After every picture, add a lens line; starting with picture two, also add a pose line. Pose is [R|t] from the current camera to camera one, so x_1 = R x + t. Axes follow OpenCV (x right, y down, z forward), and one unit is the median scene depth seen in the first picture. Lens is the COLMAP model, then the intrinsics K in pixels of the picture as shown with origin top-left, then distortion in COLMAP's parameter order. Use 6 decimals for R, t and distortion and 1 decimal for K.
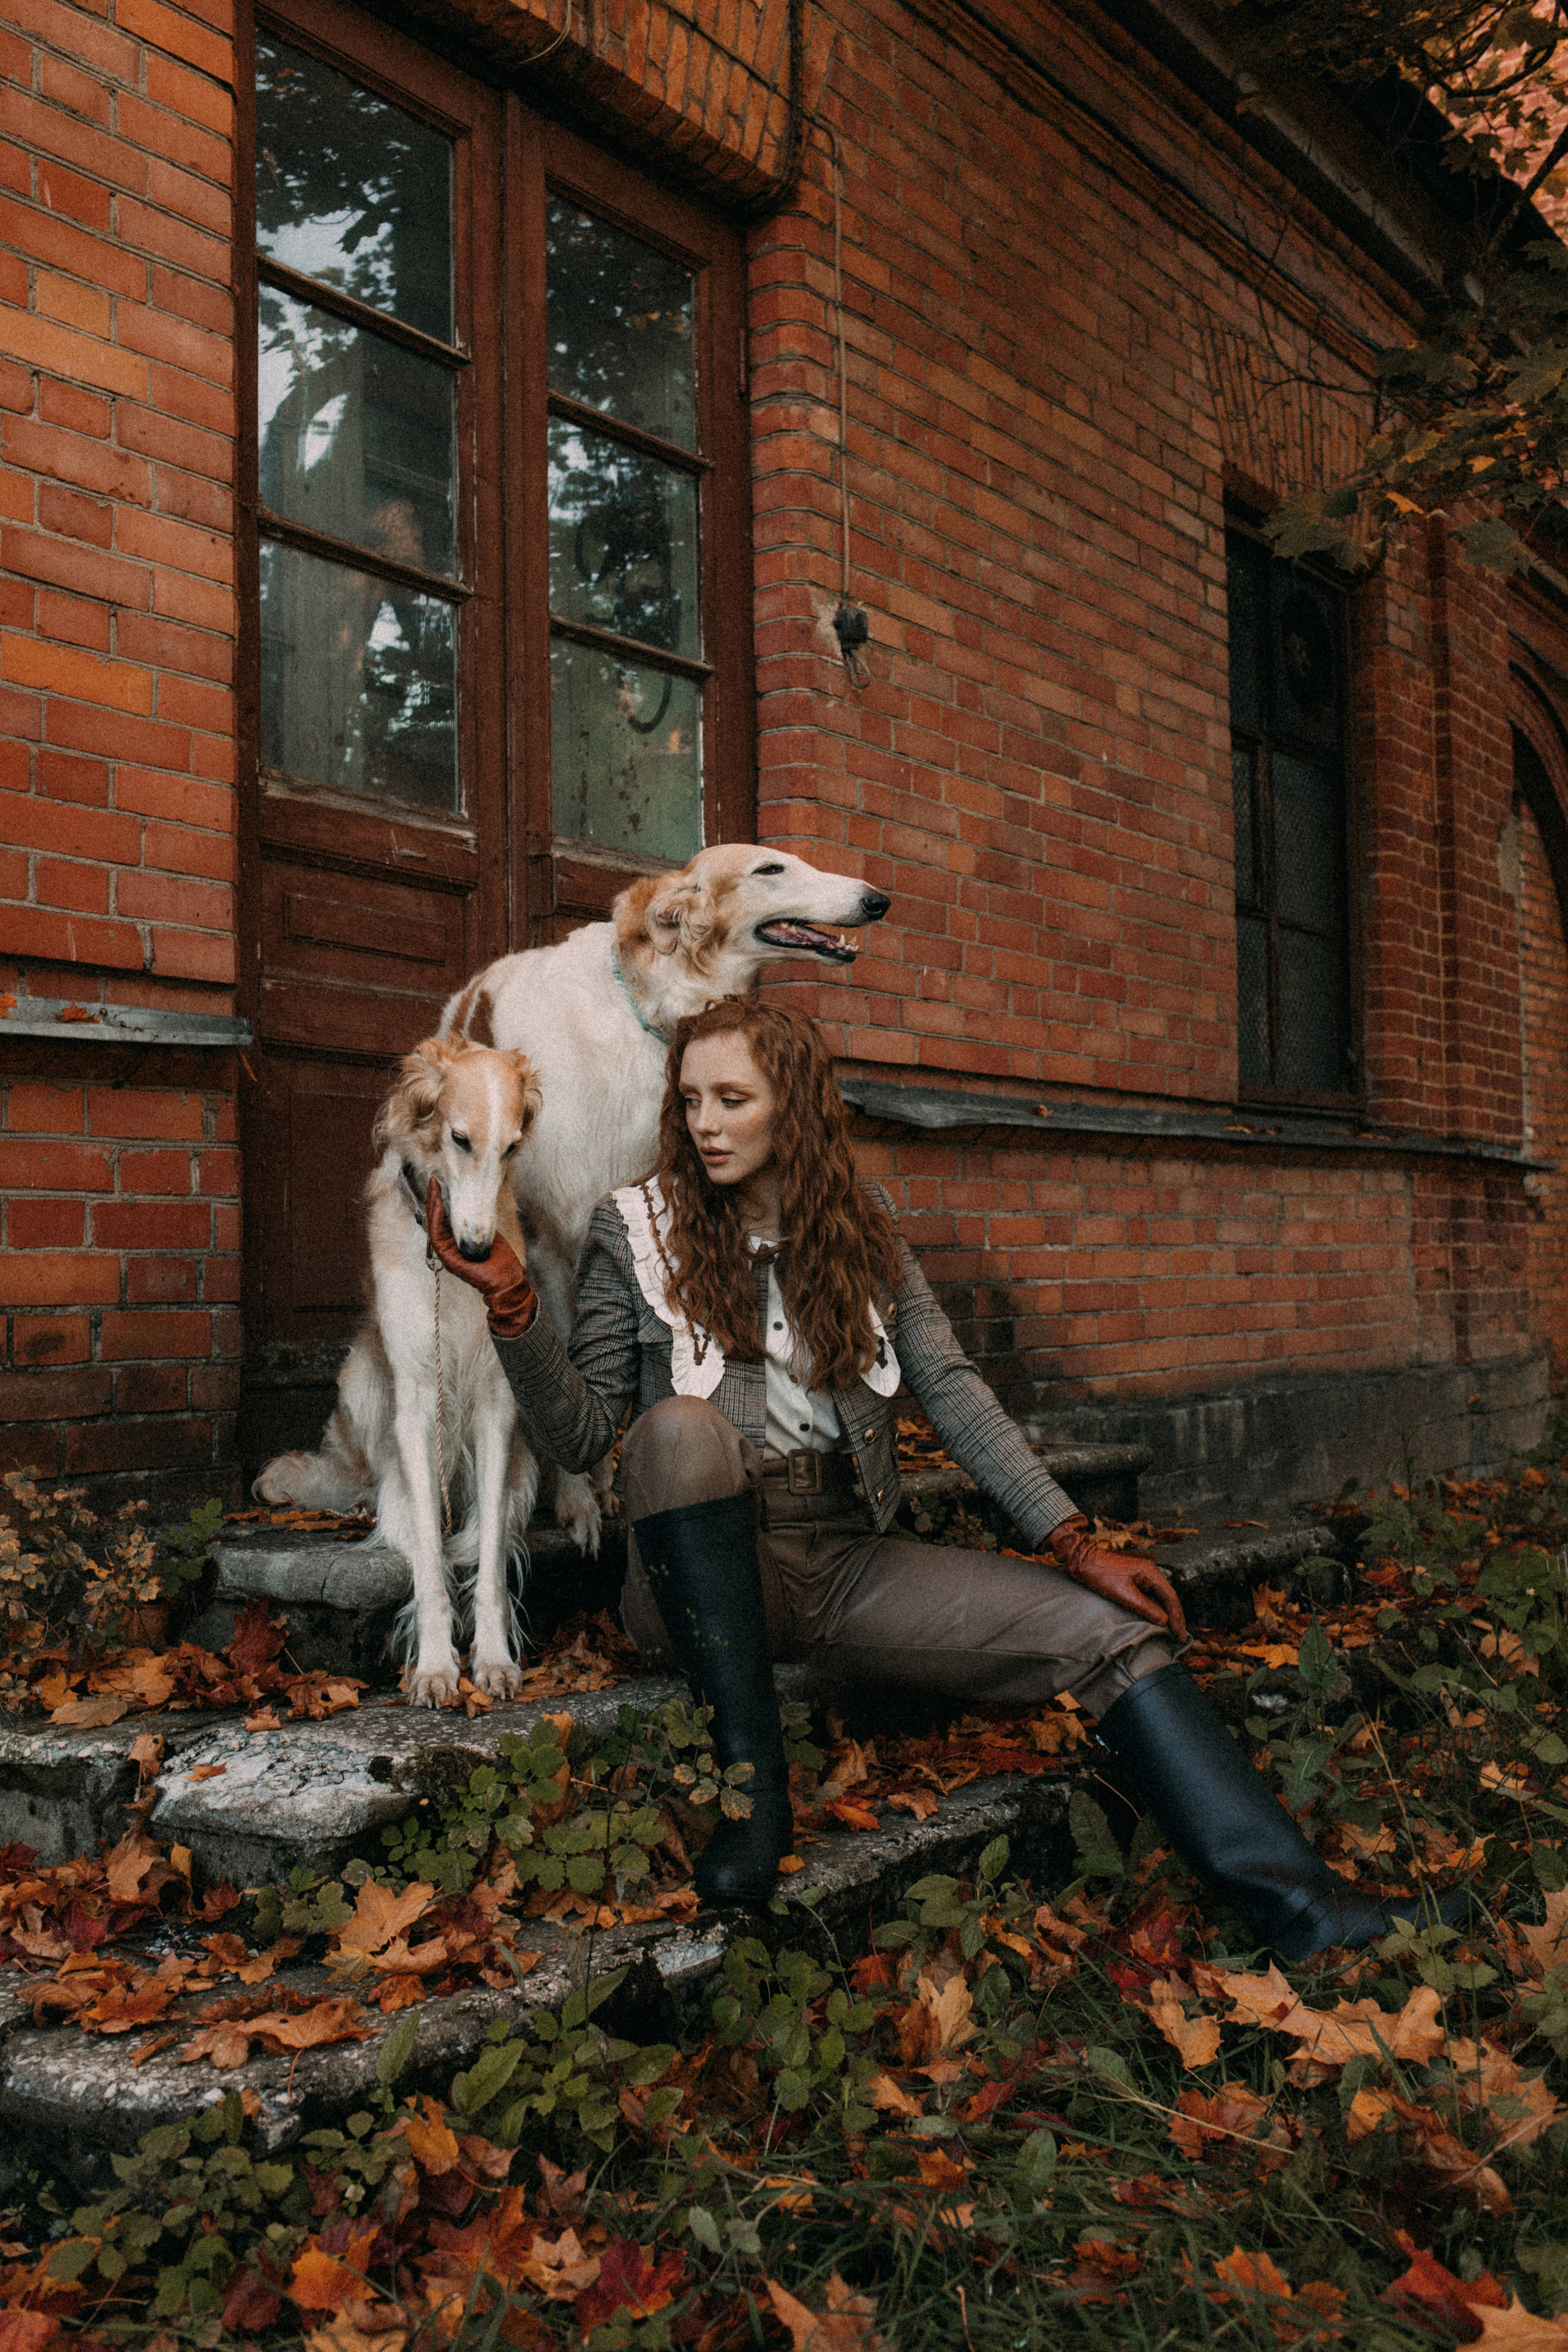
lens RADIAL K [[2200.5, 0, 733.2], [0, 2200.5, 1175.9], [0, 0, 1]] dist [0.002511, -0.015529]
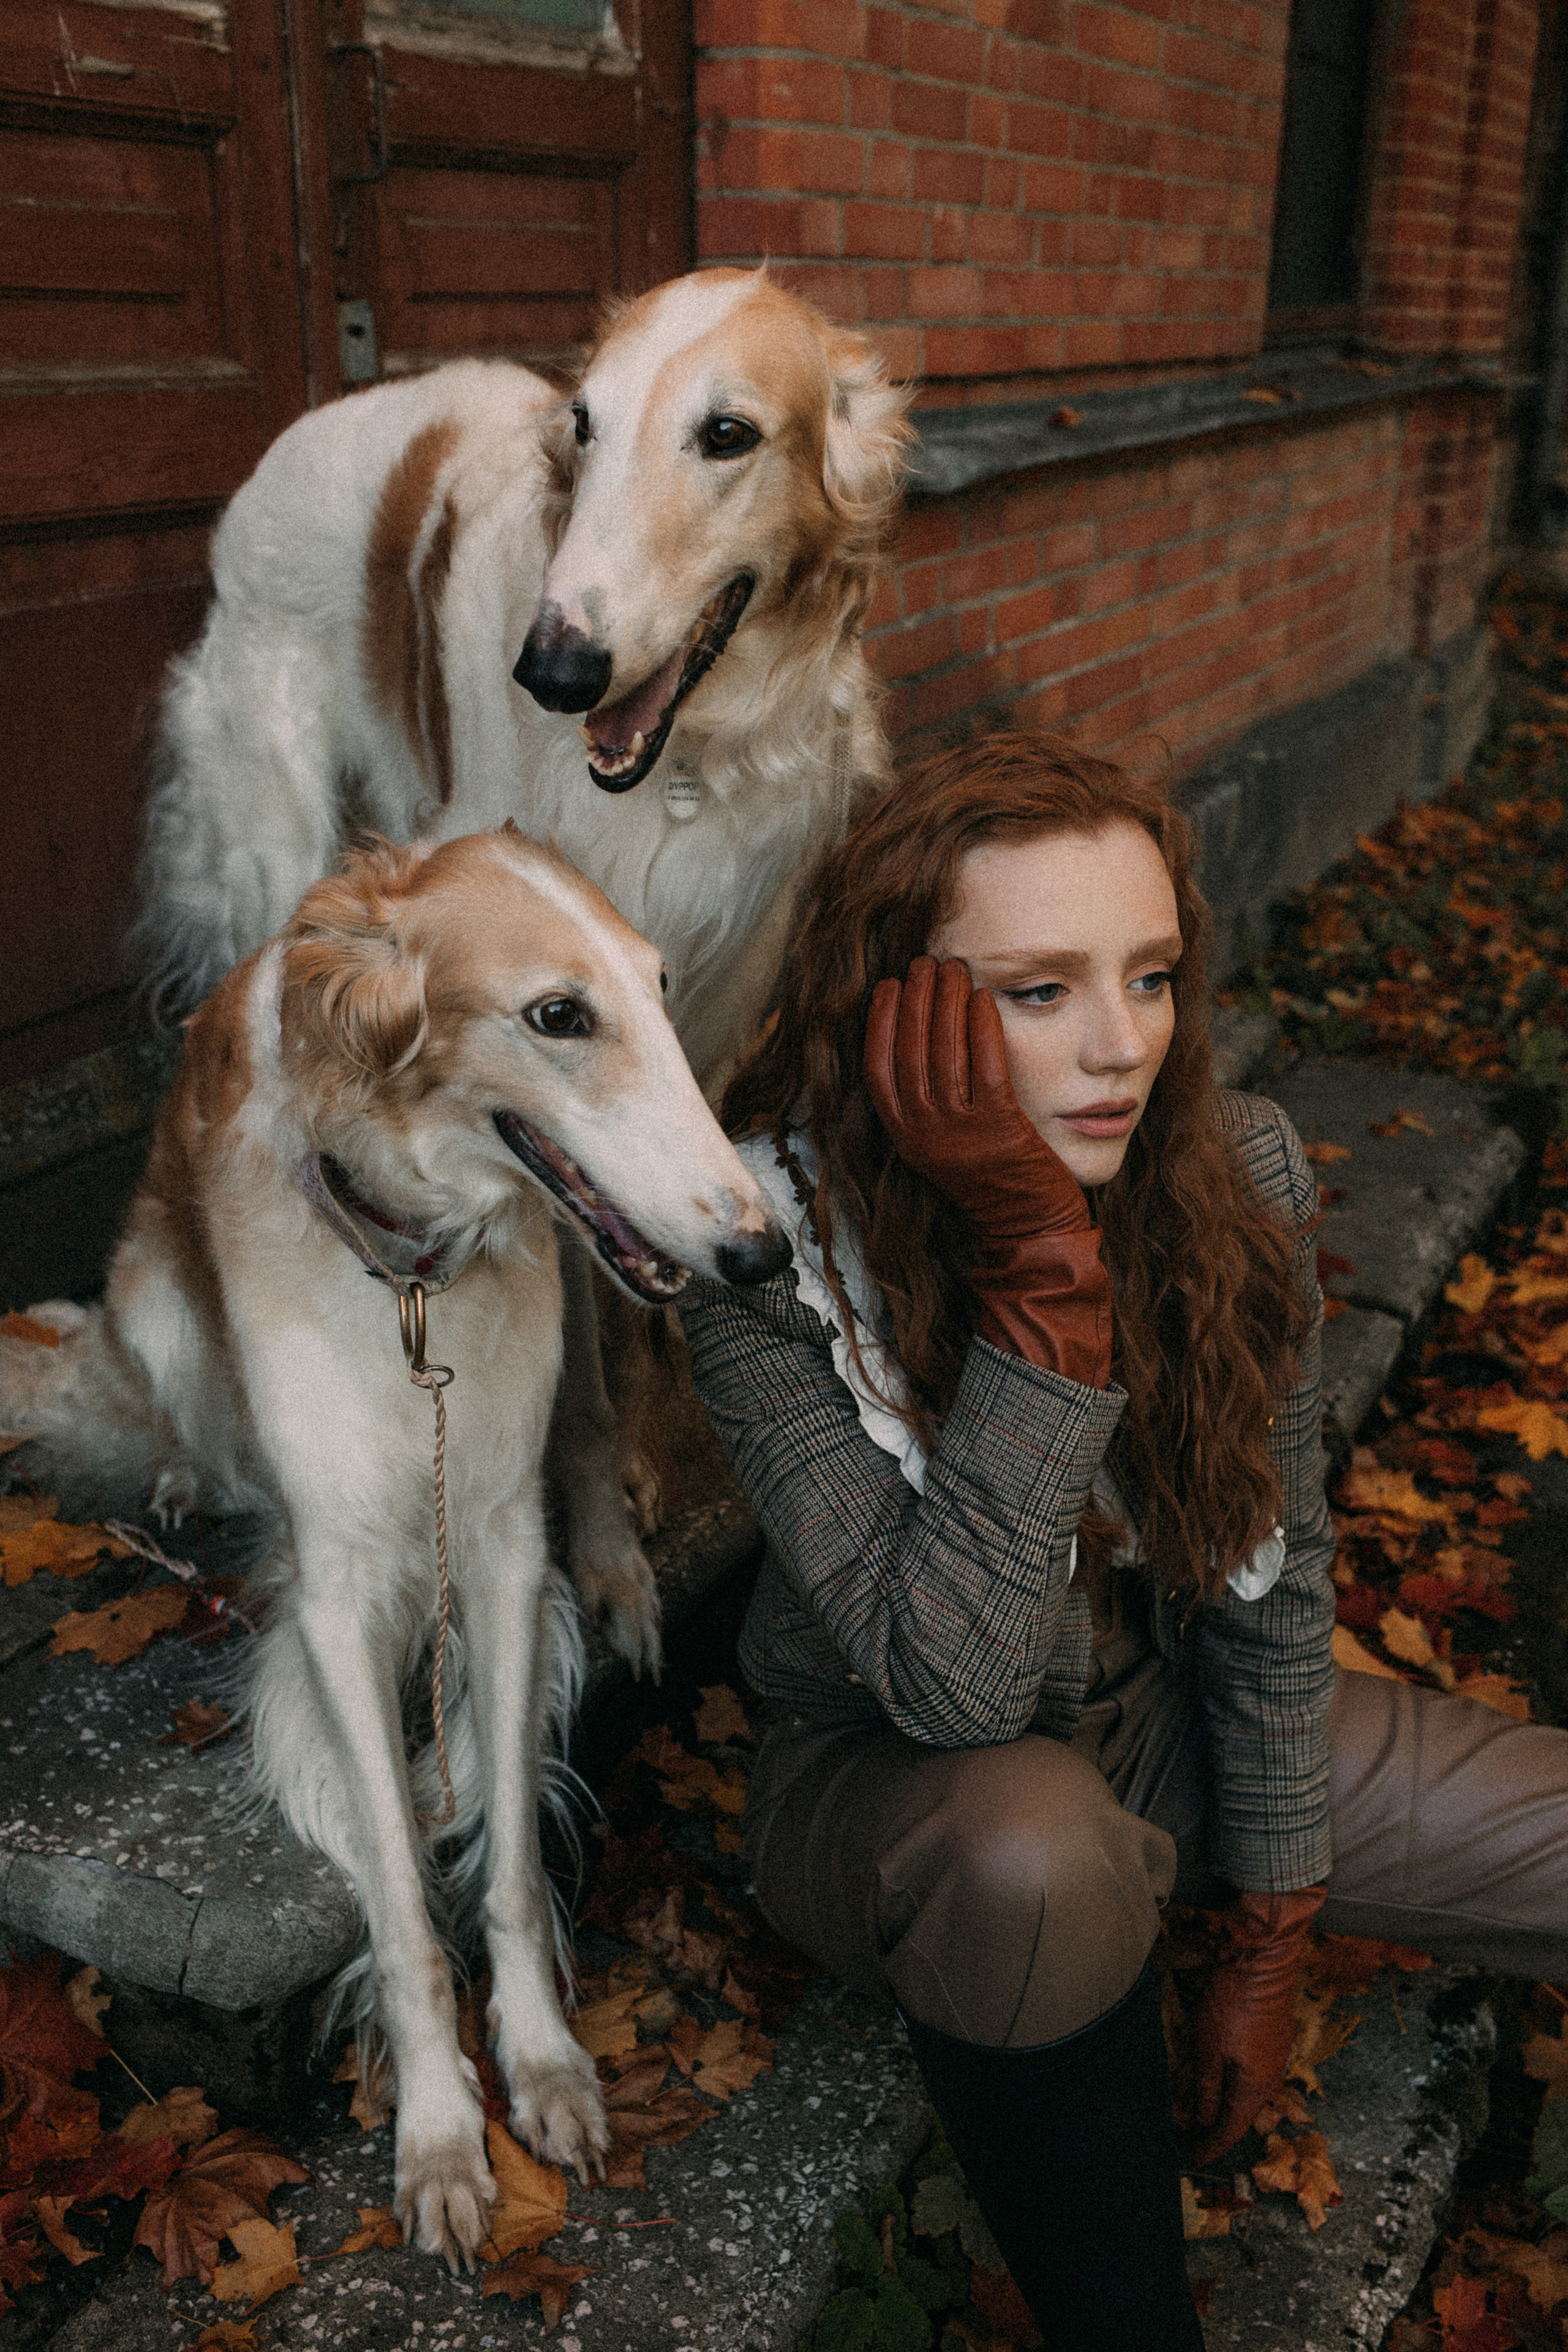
lens RADIAL K [[2200.5, 0, 733.2], [0, 2200.5, 1175.9], [0, 0, 1]] dist [0.002511, -0.015529]
pose [[0.987169, -0.051502, 0.151146, -0.079210], [-0.014254, 0.914357, 0.404658, -0.100219], [-0.159042, -0.401621, 0.901891, 0.371193]]
